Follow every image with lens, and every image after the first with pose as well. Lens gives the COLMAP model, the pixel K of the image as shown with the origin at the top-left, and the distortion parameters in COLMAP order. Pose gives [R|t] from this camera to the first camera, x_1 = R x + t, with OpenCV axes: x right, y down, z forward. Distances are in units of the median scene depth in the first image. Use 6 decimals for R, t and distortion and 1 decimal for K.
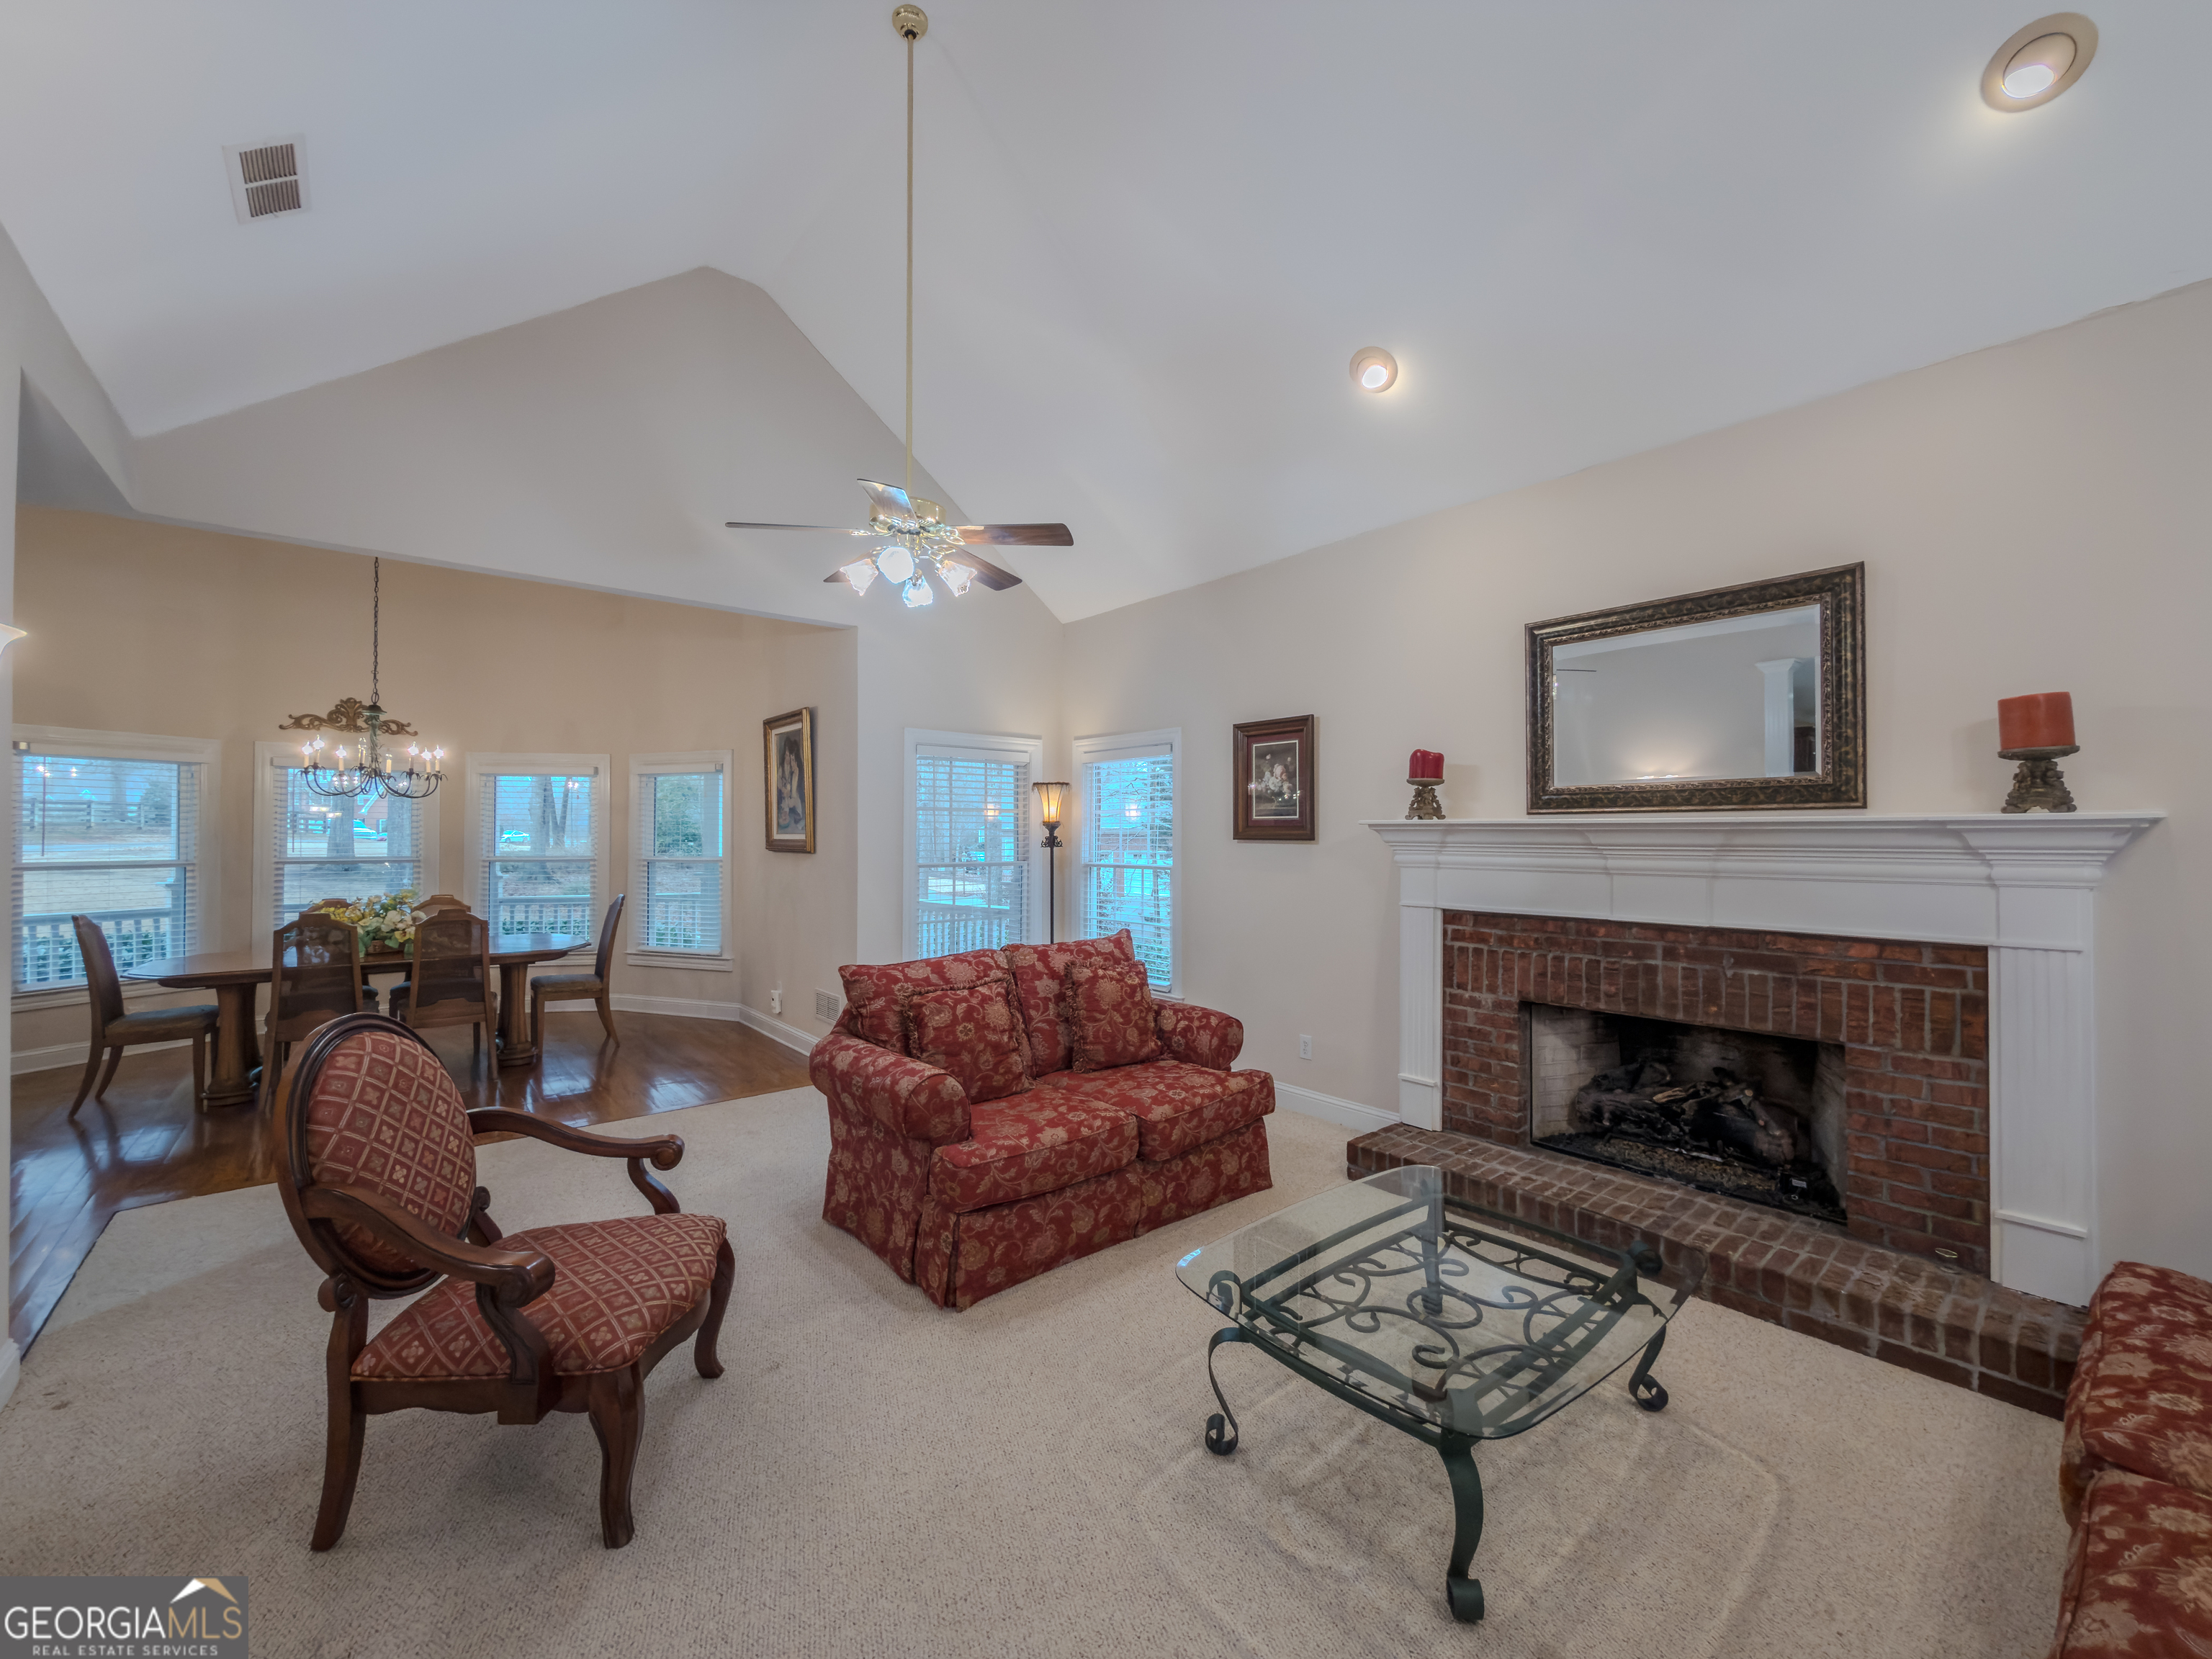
lens RADIAL K [[886.6, 0, 1105.4], [0, 886.6, 827.4], [0, 0, 1]] dist [-0.001835, -0.000131]
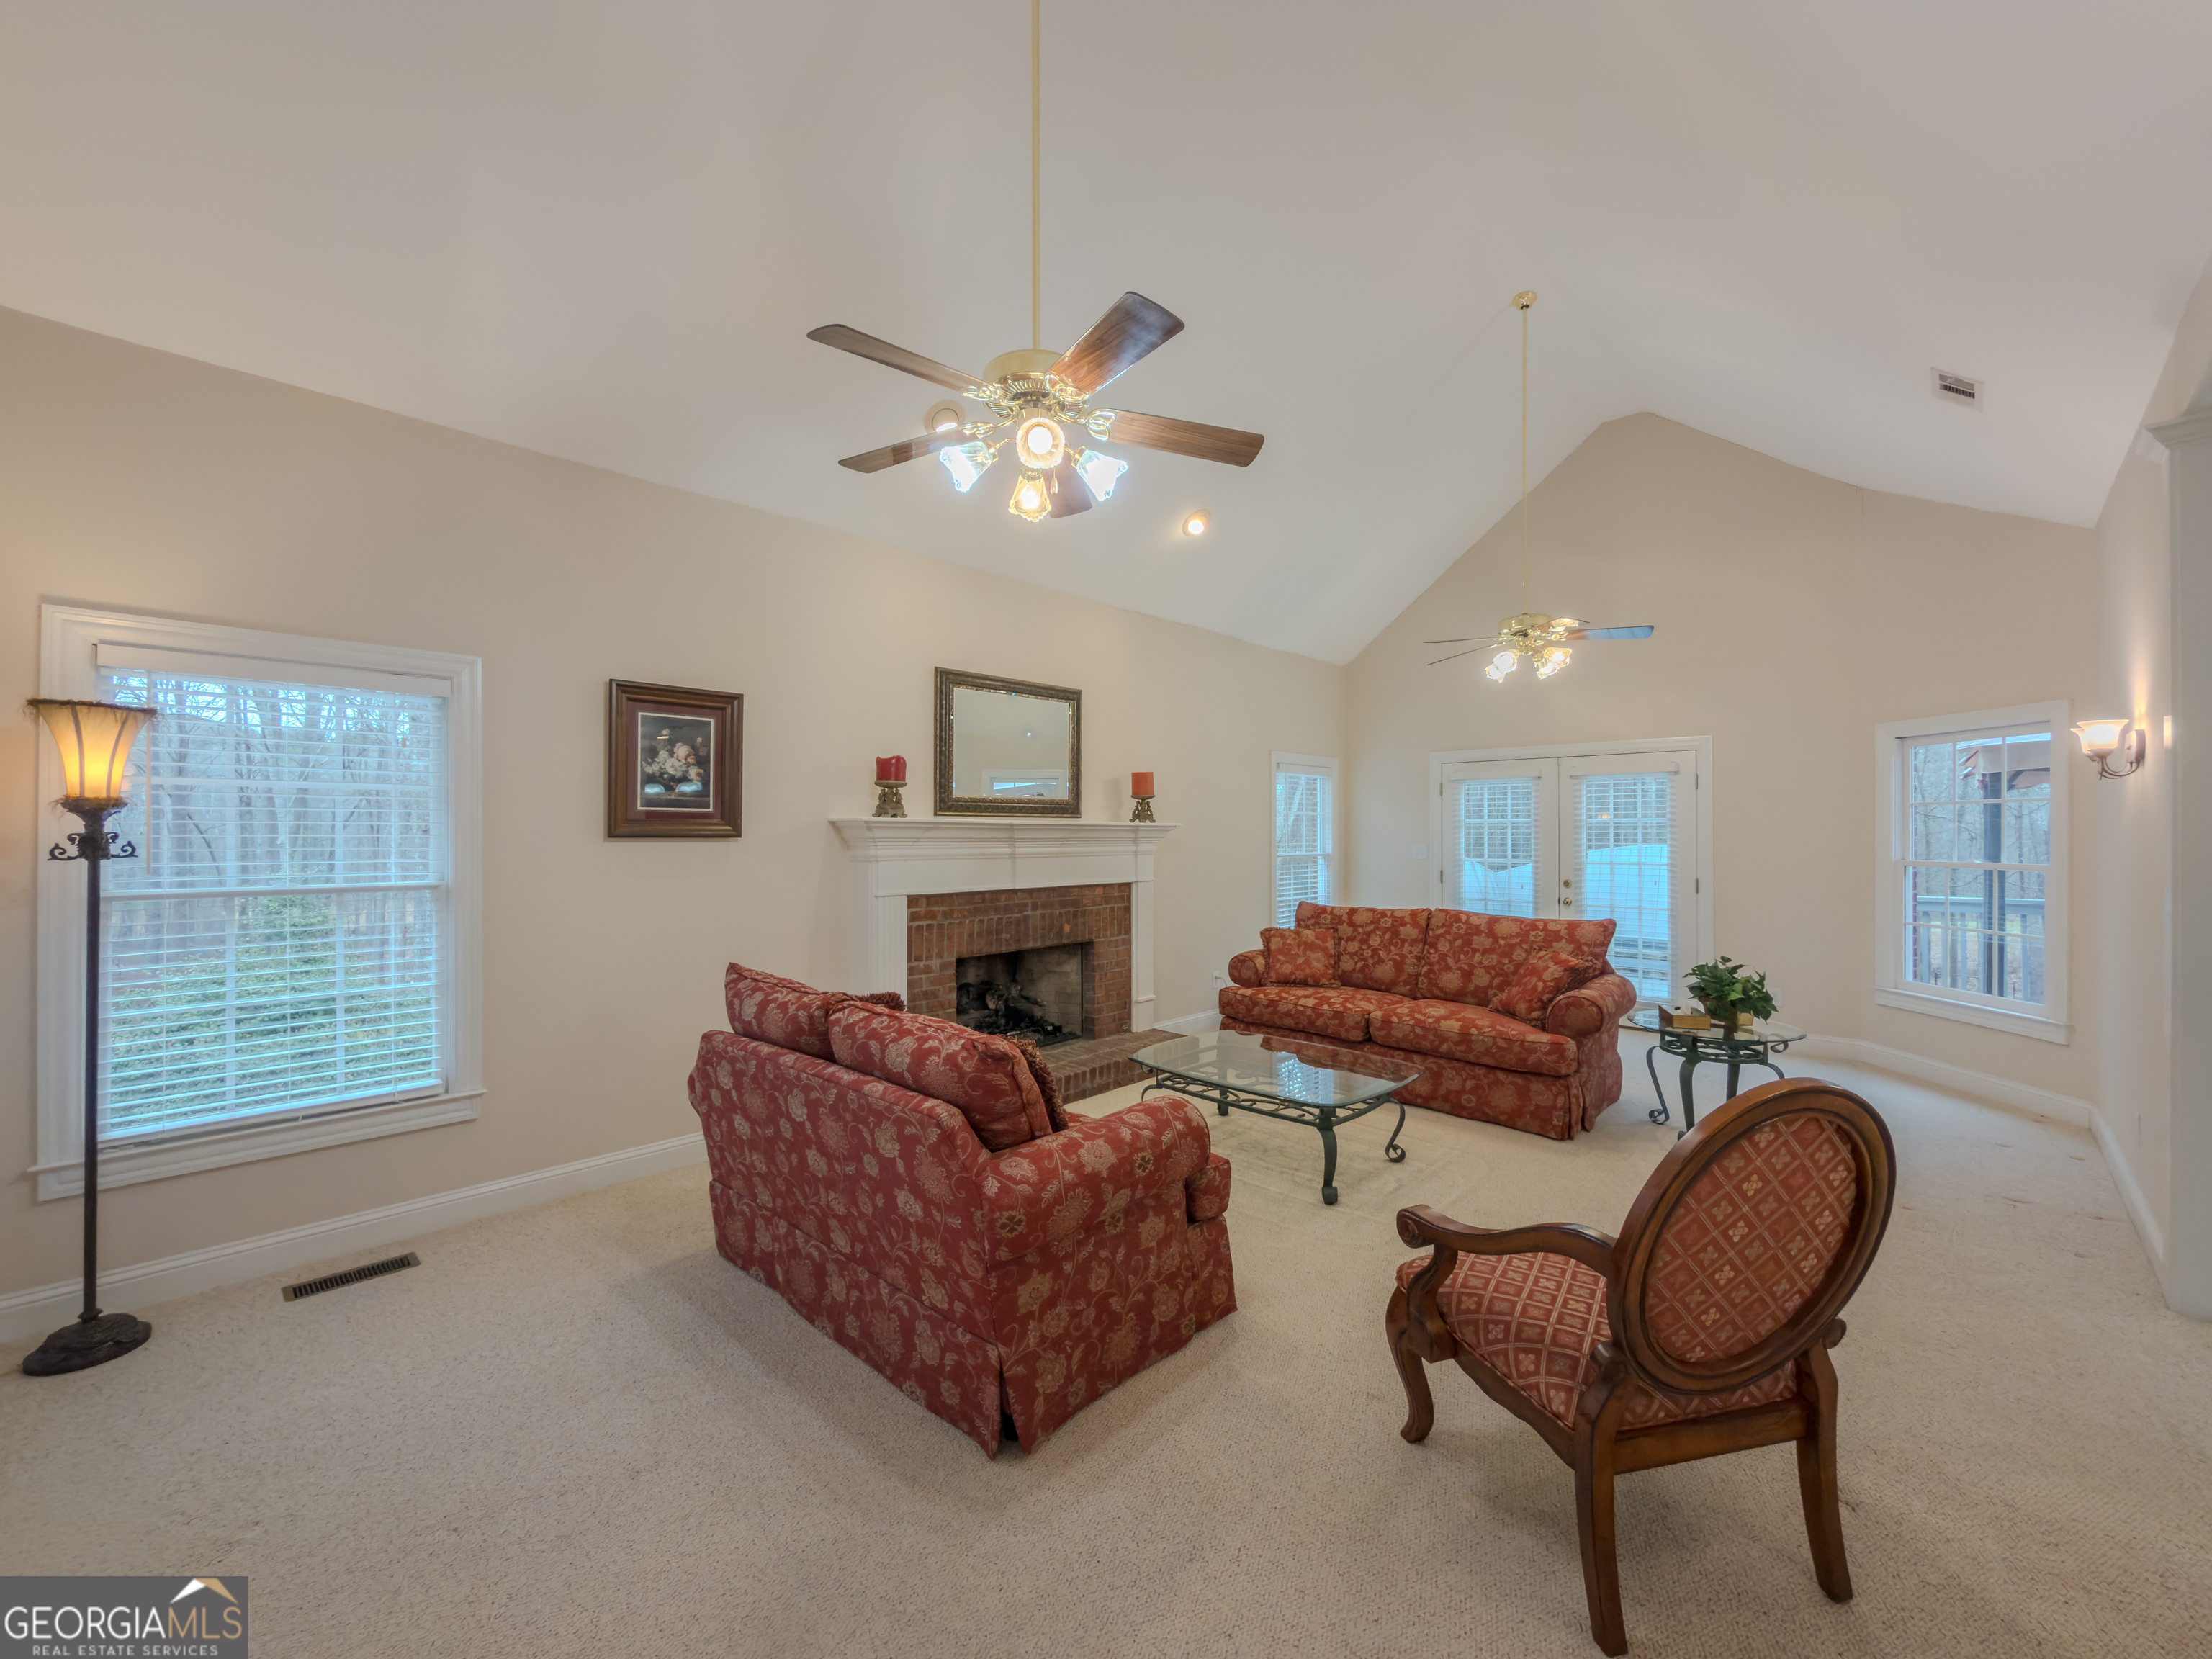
lens RADIAL K [[886.6, 0, 1105.5], [0, 886.6, 829.2], [0, 0, 1]] dist [-0.001835, -0.000131]
pose [[-0.105262, 0.002908, 0.994440, -0.871819], [-0.010466, 0.999937, -0.004032, 0.008150], [-0.994389, -0.010832, -0.105225, 0.944420]]
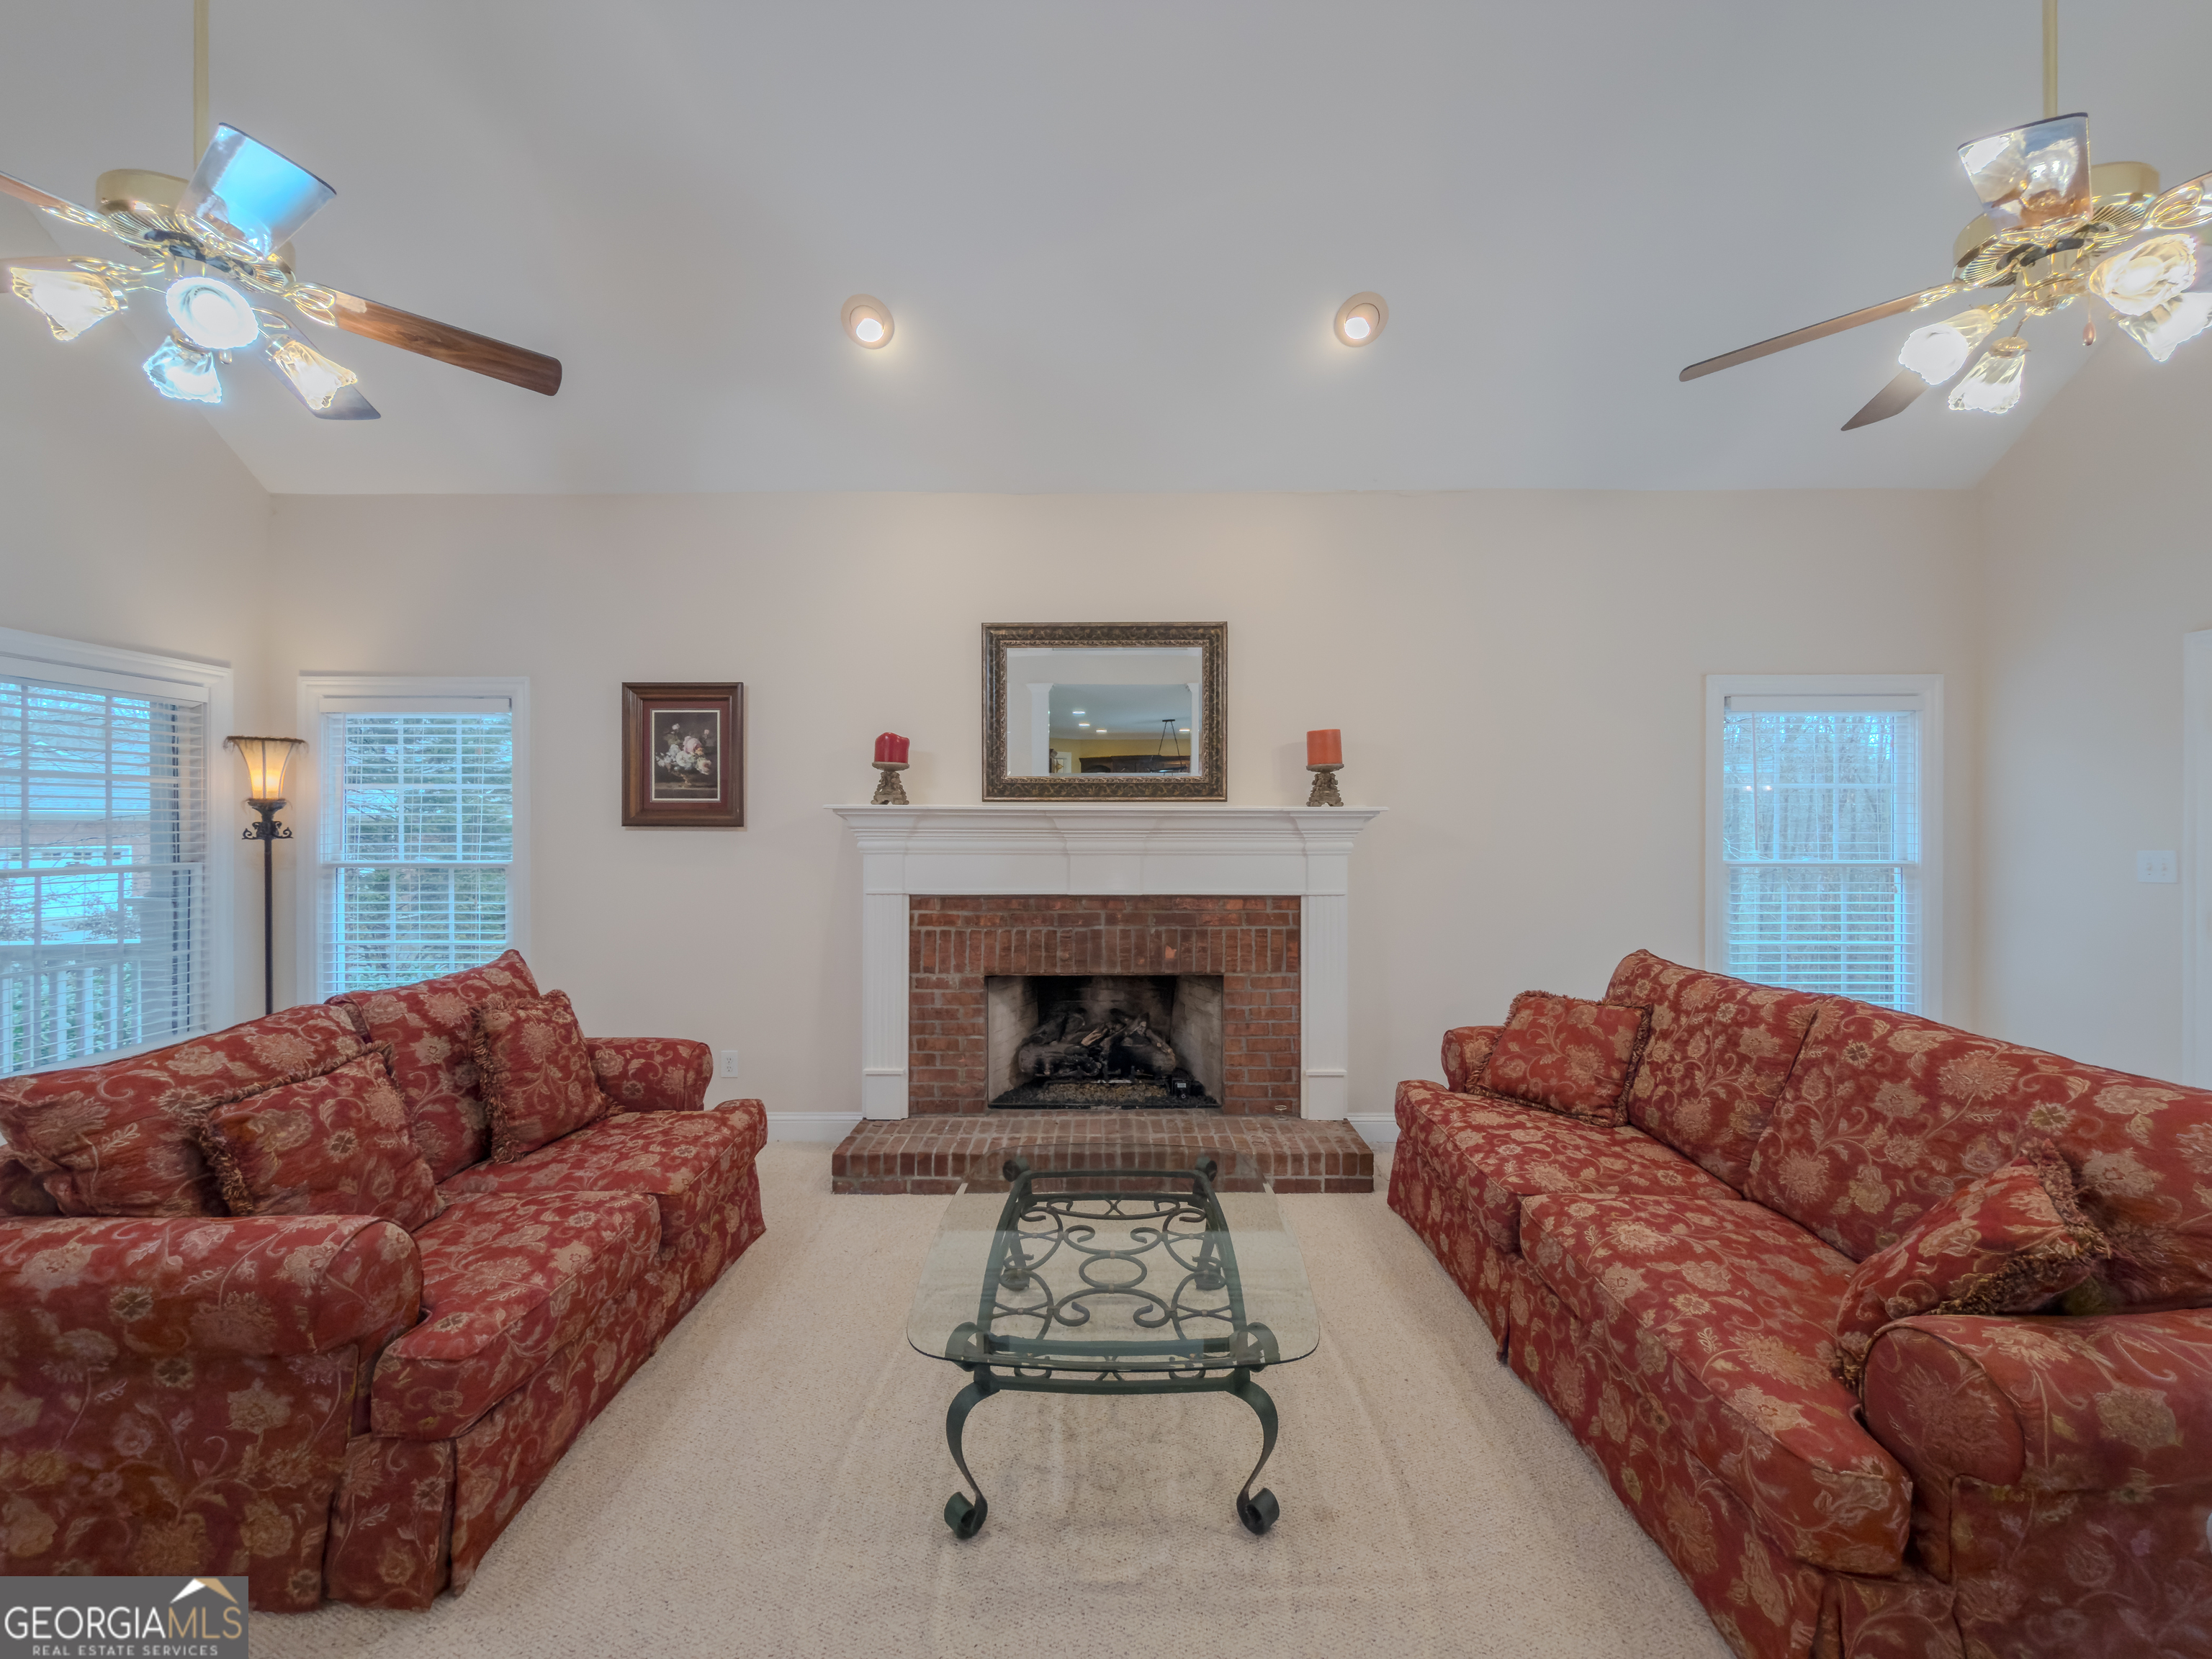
lens RADIAL K [[886.6, 0, 1107.6], [0, 886.6, 826.8], [0, 0, 1]] dist [-0.001835, -0.000131]
pose [[0.649535, -0.002232, 0.760328, -0.253597], [-0.007389, 0.999930, 0.009247, 0.005340], [-0.760295, -0.011624, 0.649473, 0.202525]]
